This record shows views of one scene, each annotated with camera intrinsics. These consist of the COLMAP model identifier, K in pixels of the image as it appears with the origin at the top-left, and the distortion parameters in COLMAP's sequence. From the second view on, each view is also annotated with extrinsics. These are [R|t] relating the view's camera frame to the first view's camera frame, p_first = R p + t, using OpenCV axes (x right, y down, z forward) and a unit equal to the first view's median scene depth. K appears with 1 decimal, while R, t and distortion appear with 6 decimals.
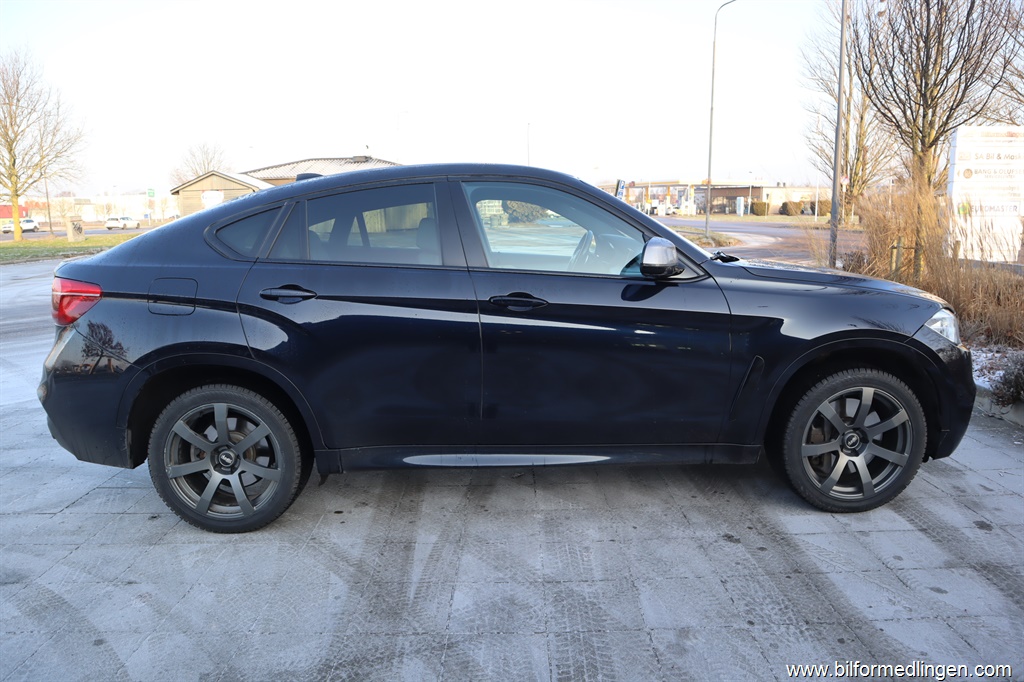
lens RADIAL K [[706.6, 0, 504.4], [0, 706.6, 342.4], [0, 0, 1]] dist [-0.118089, 0.069588]
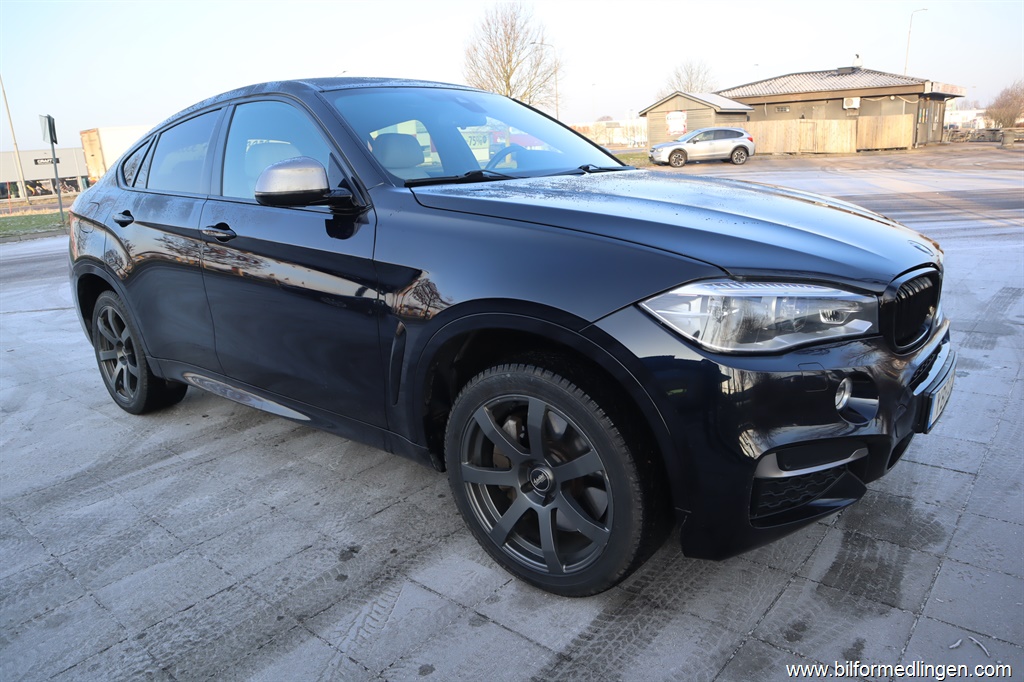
lens RADIAL K [[706.6, 0, 513.1], [0, 706.6, 344.7], [0, 0, 1]] dist [-0.118089, 0.069588]
pose [[0.768130, 0.146619, -0.623281, 0.893478], [-0.075858, 0.987412, 0.138790, -0.063427], [0.635785, -0.059328, 0.769583, 0.525635]]
